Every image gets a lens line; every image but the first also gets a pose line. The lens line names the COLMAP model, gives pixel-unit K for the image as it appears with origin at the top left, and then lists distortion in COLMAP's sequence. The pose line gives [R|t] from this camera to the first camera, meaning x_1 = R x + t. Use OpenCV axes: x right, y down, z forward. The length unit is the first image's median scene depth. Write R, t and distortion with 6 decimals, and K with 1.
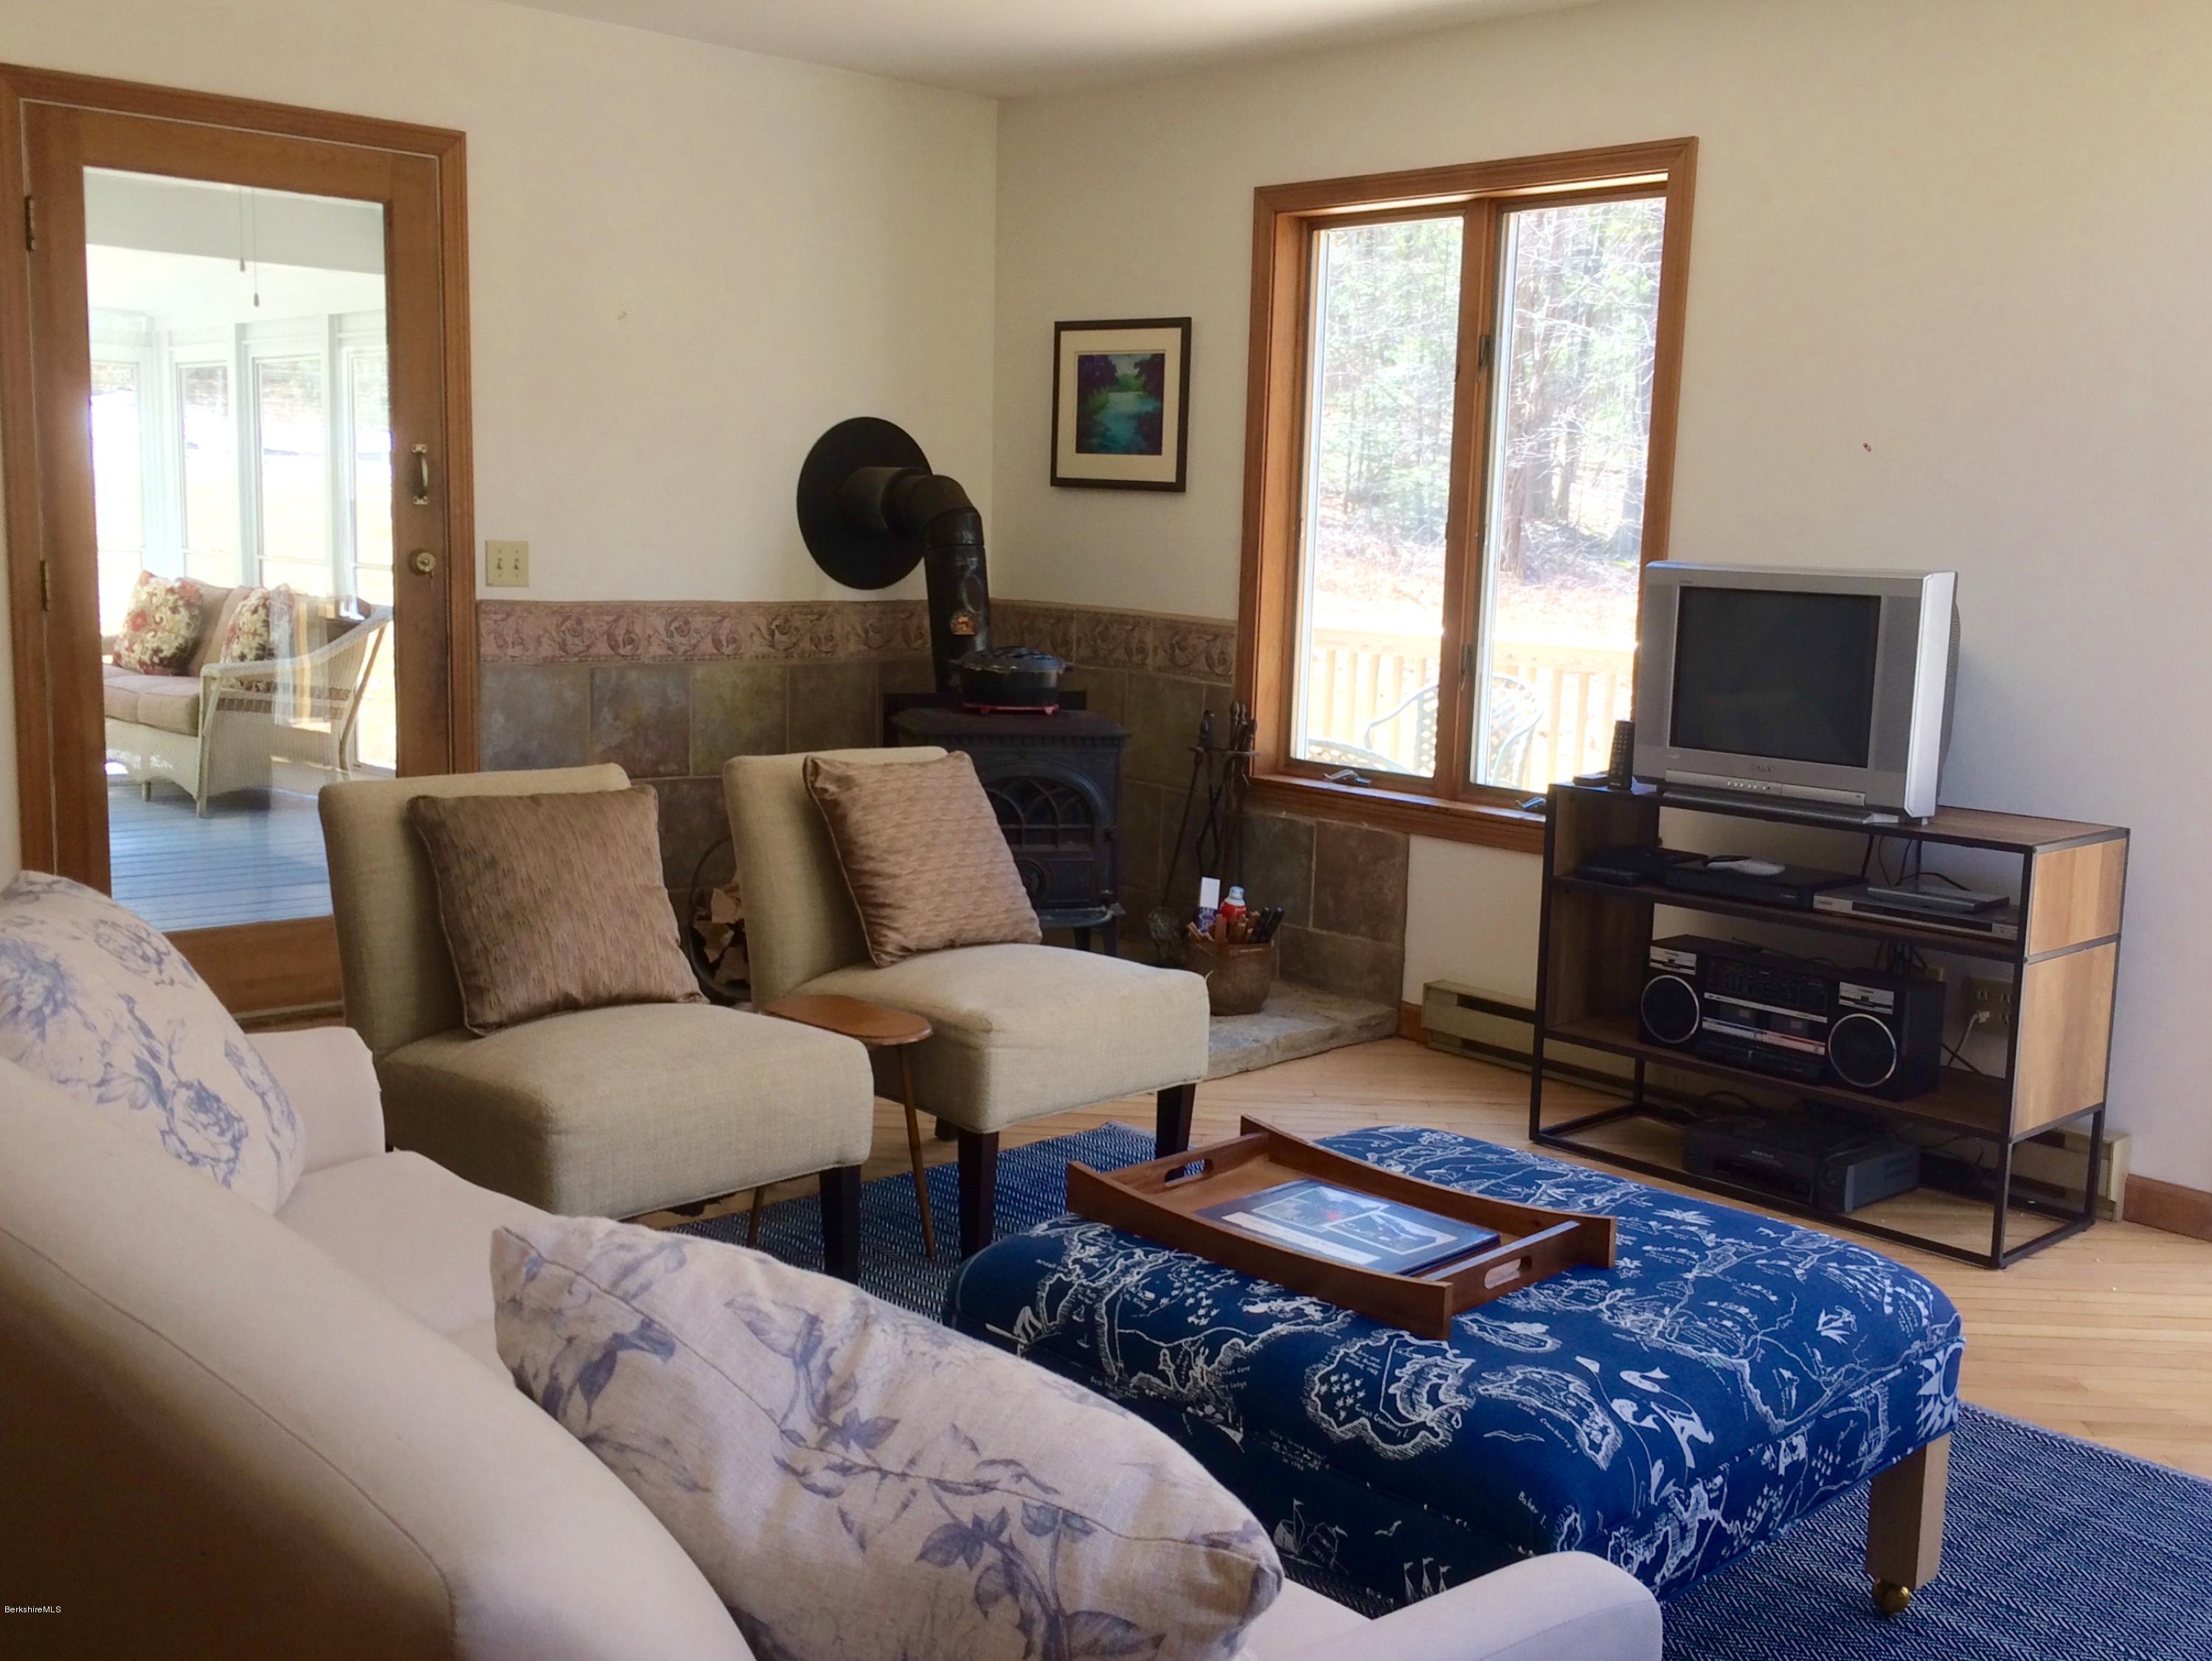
lens RADIAL K [[2213.1, 0, 1152.0], [0, 2213.1, 816.2], [0, 0, 1]] dist [0.040523, -0.009583]
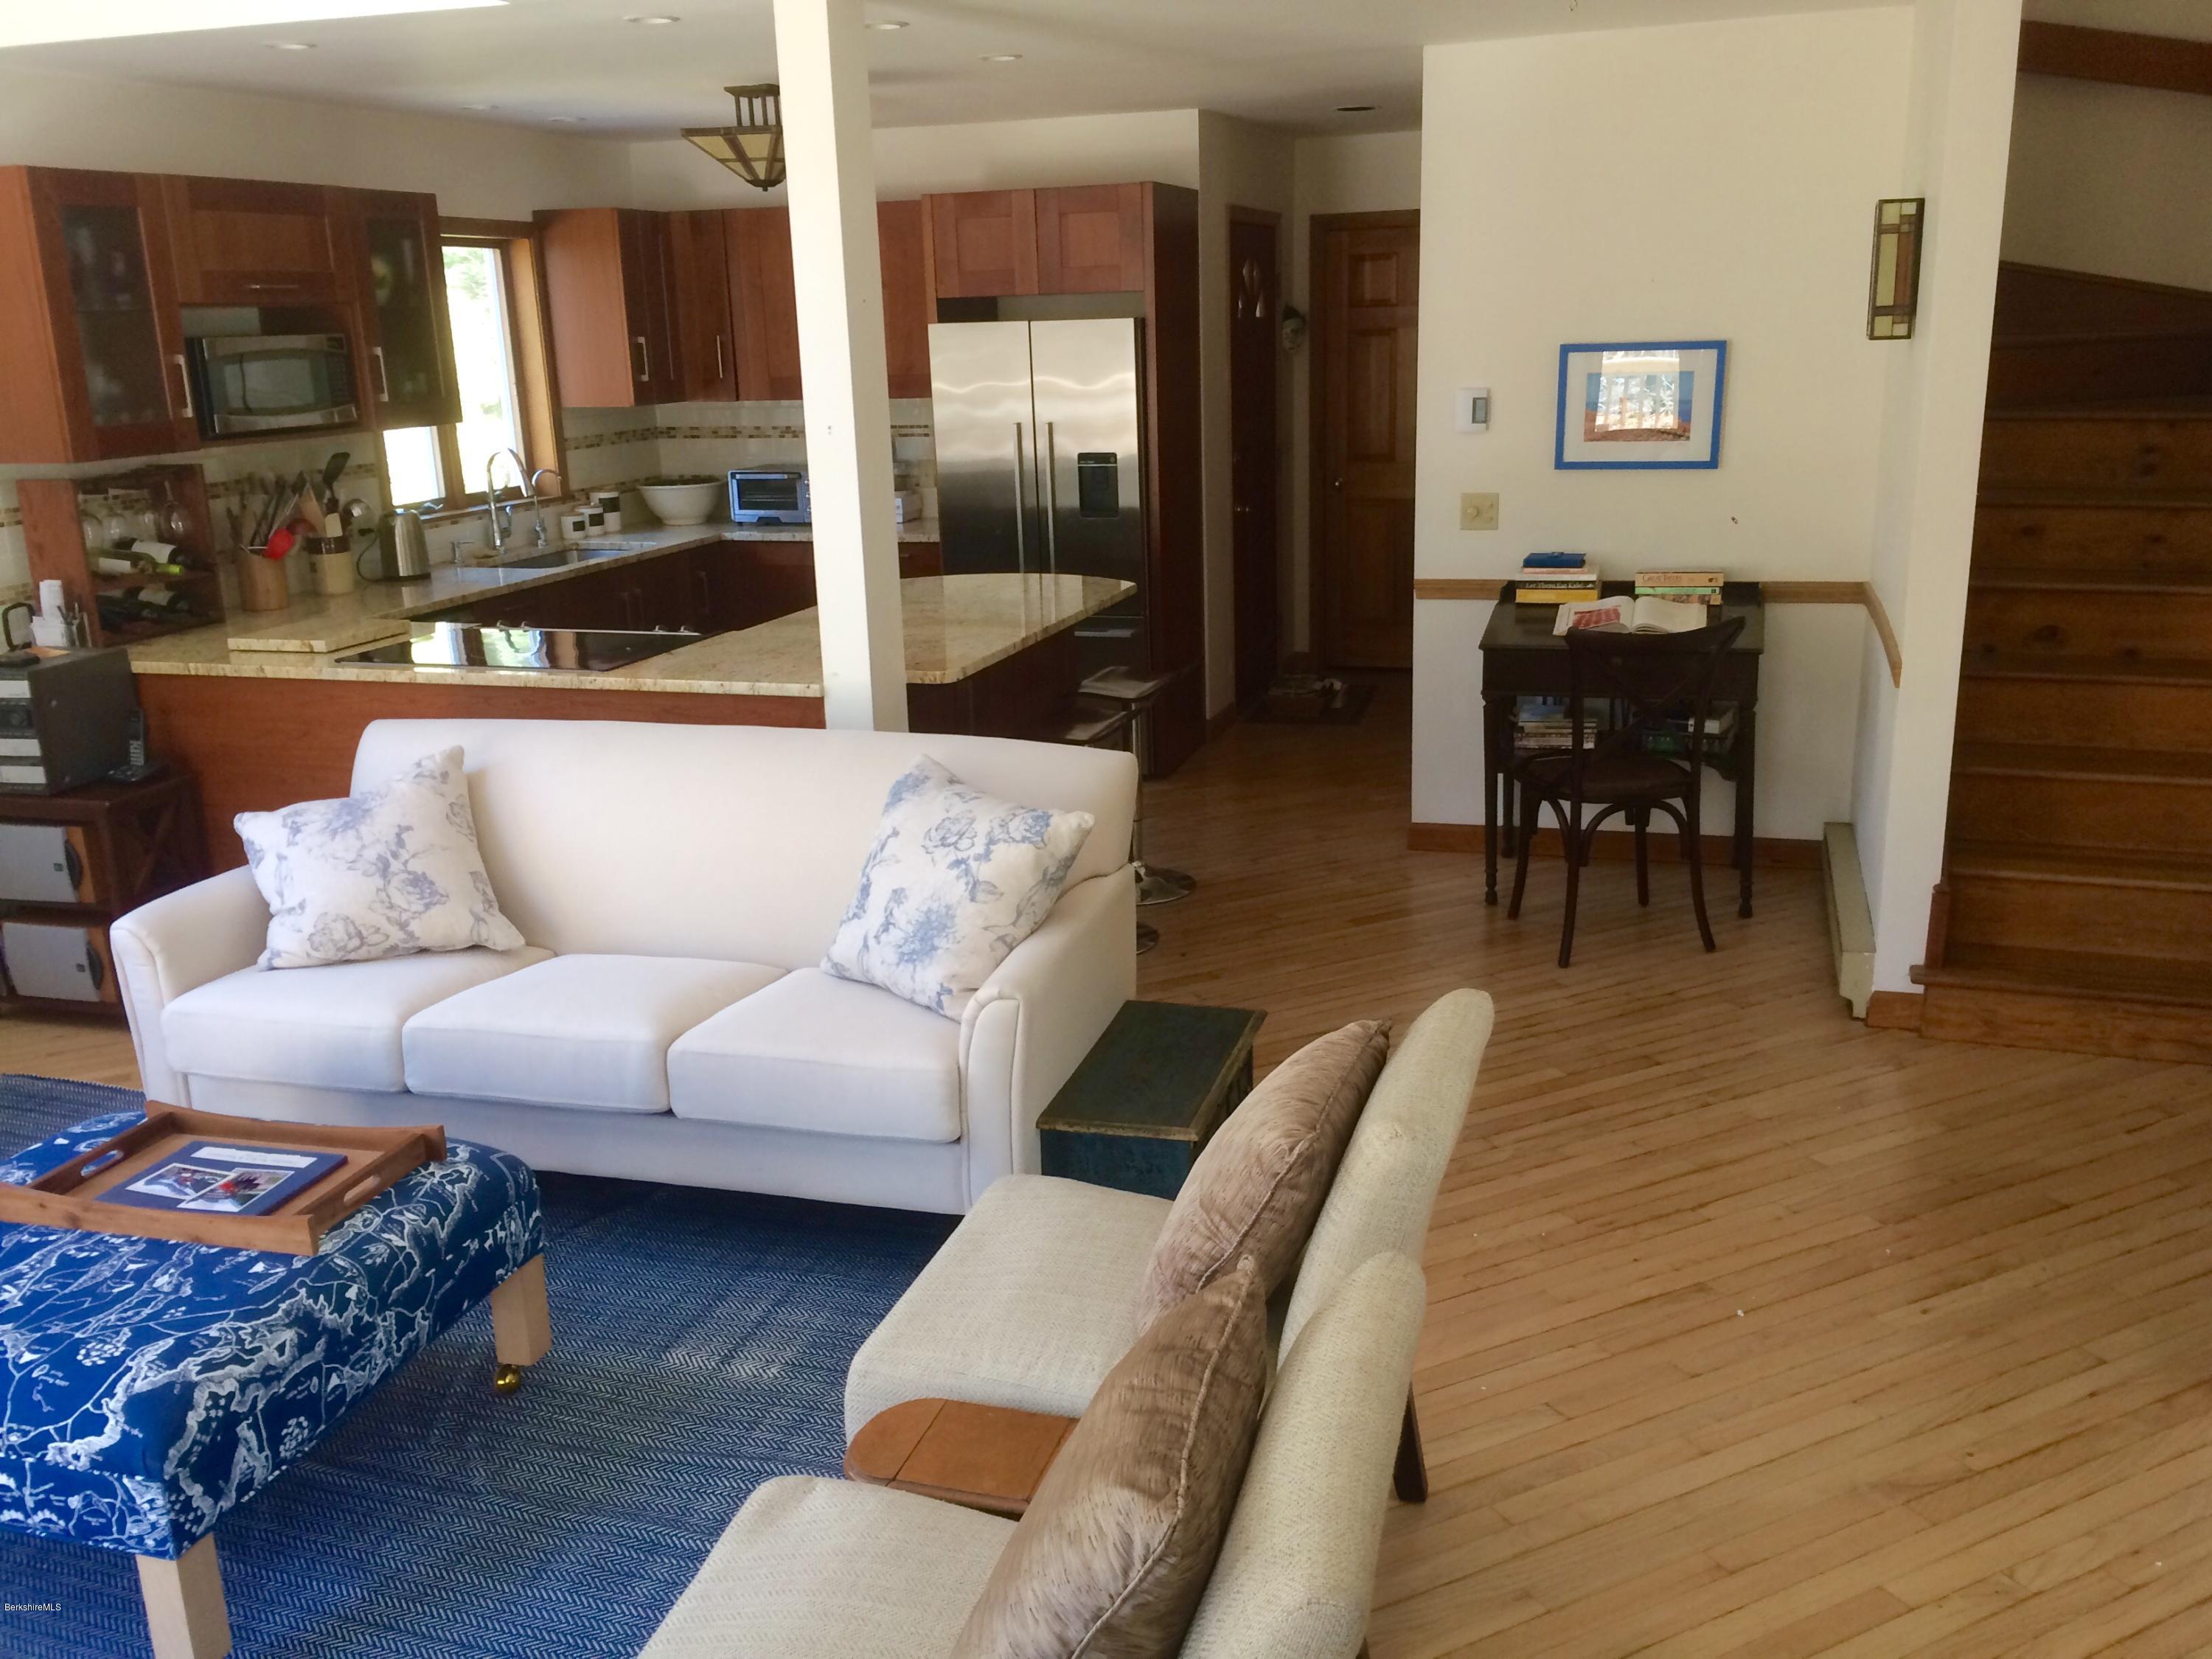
lens RADIAL K [[1887.7, 0, 1103.3], [0, 1887.7, 828.6], [0, 0, 1]] dist [0.075824, -0.106721]
pose [[-0.880450, 0.119241, -0.458900, 0.072385], [-0.061494, 0.930967, 0.359888, -0.277022], [0.470134, 0.345083, -0.812337, 1.272916]]
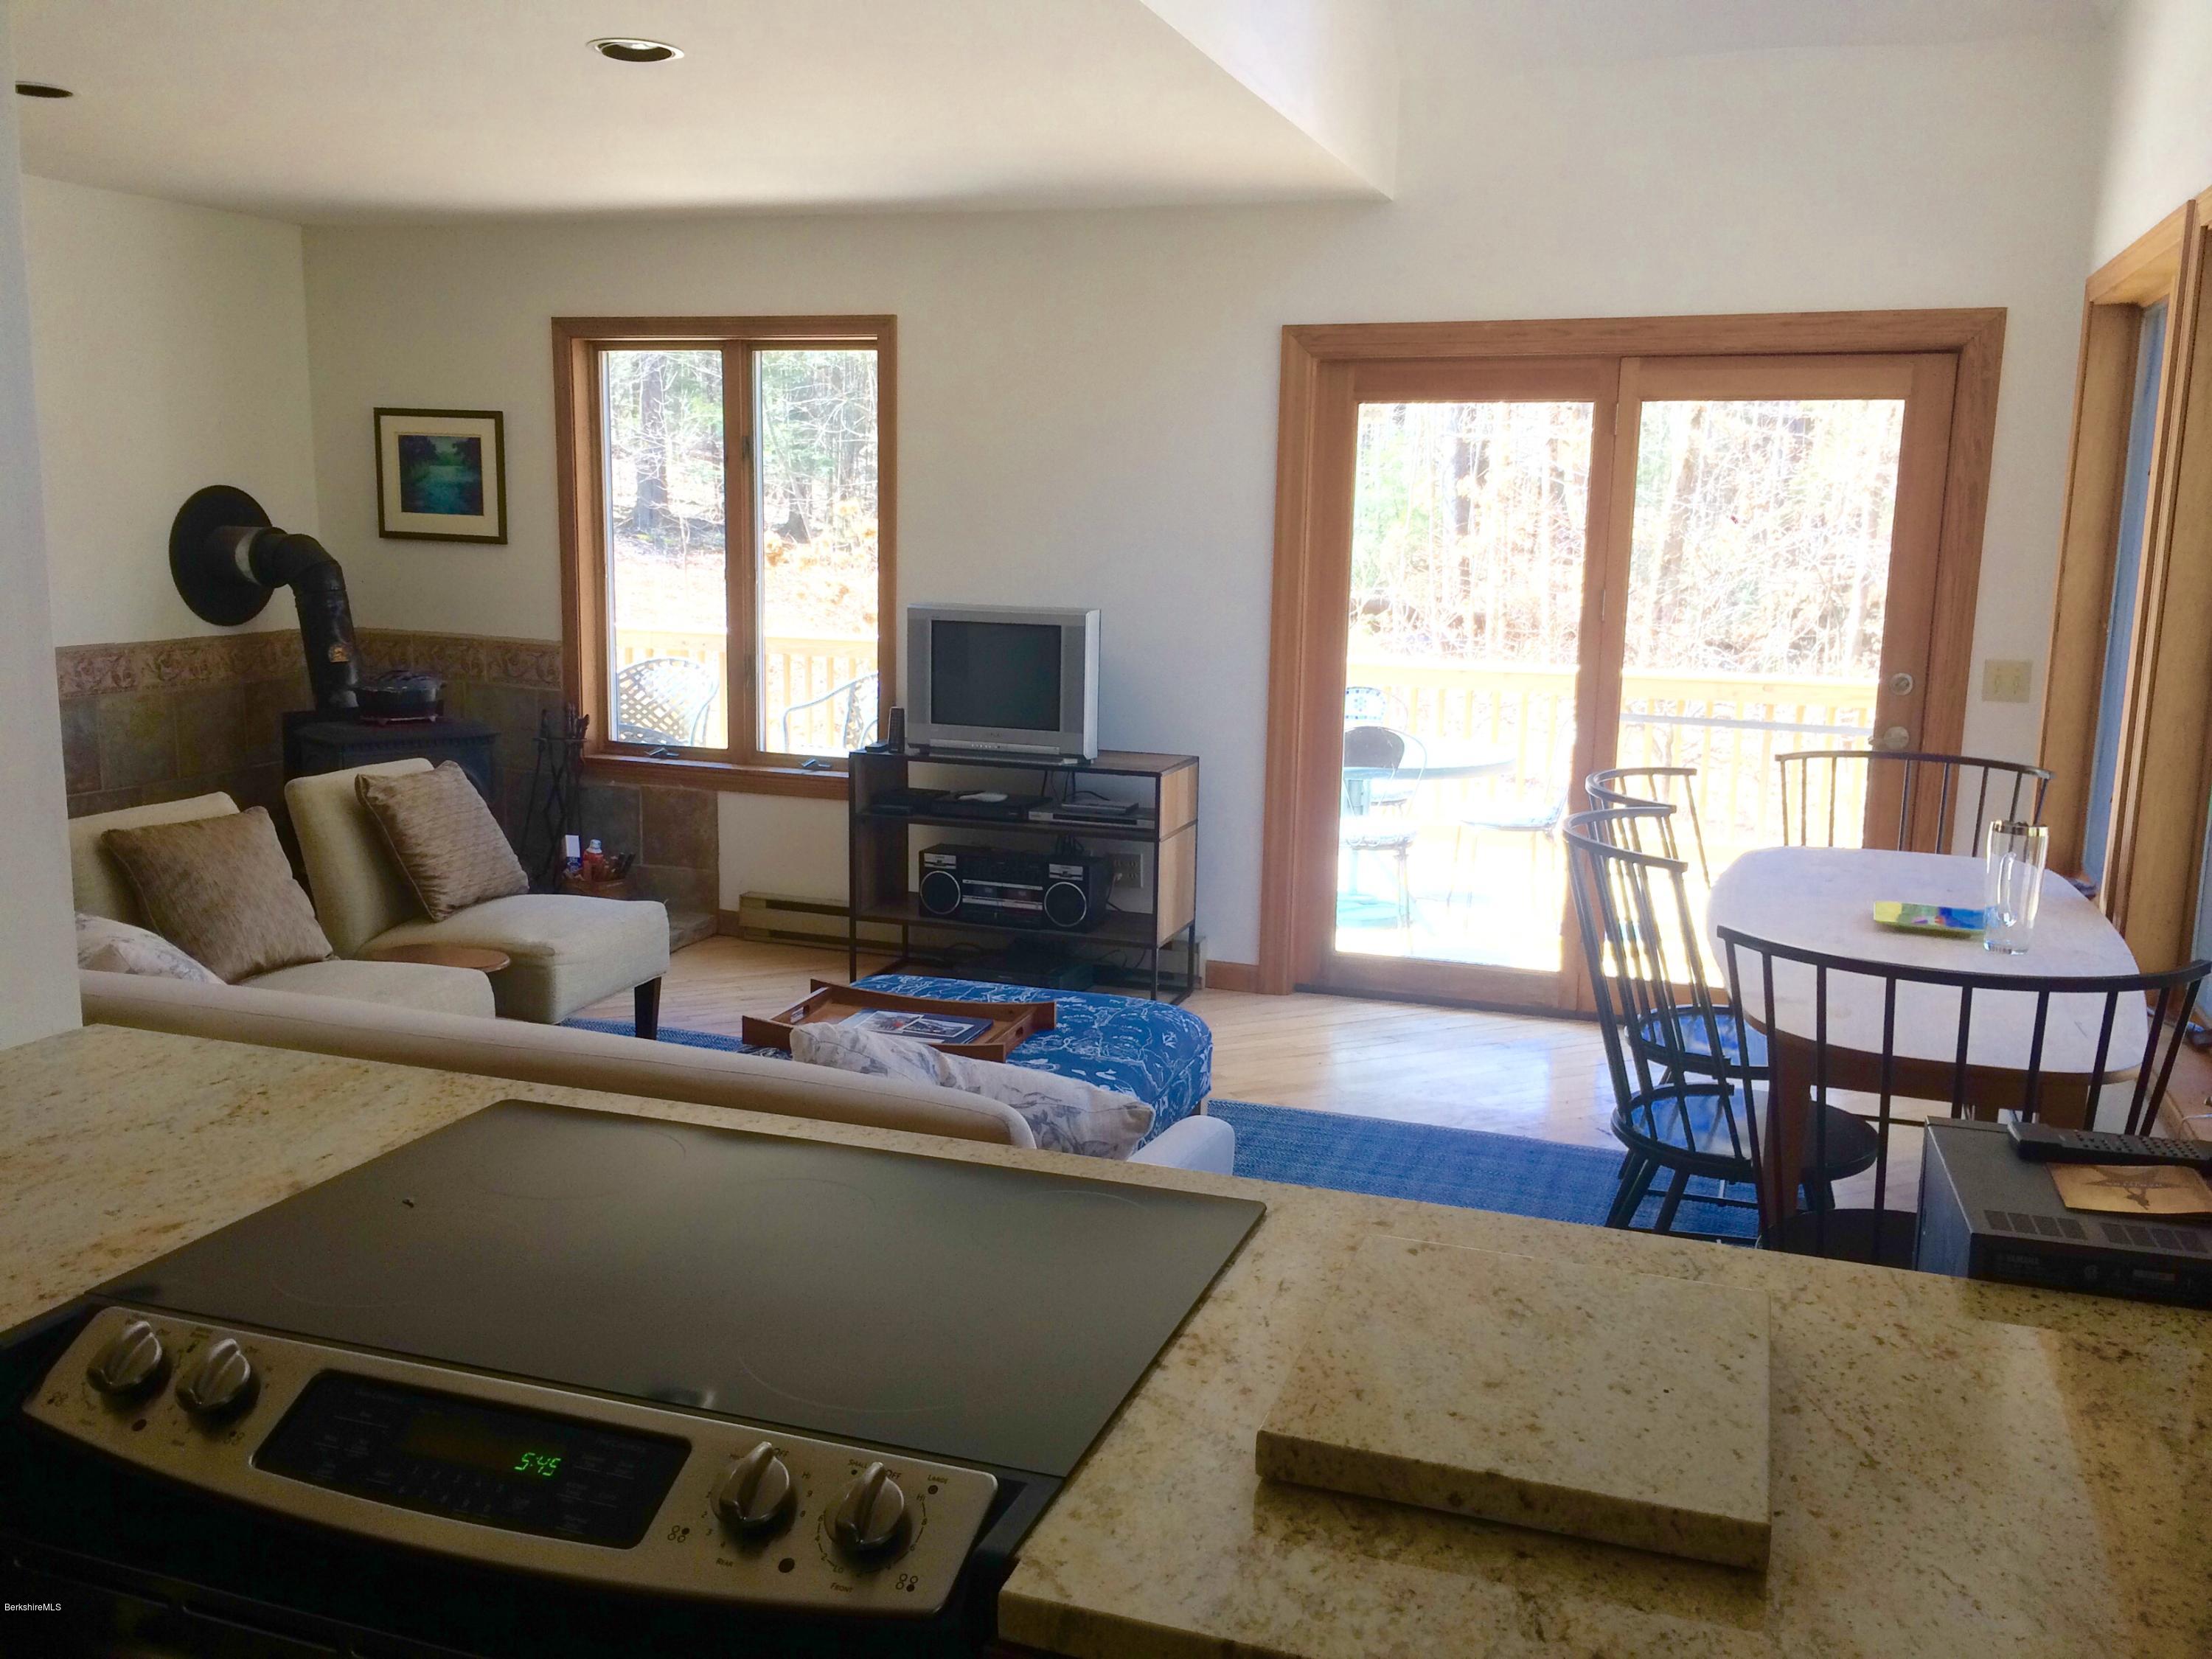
lens RADIAL K [[1899.7, 0, 1109.1], [0, 1899.7, 832.6], [0, 0, 1]] dist [0.061785, -0.085272]
pose [[0.892917, -0.091518, 0.440821, -0.254366], [0.070218, 0.995449, 0.064432, -0.033470], [-0.444711, -0.026579, 0.895280, -0.250983]]
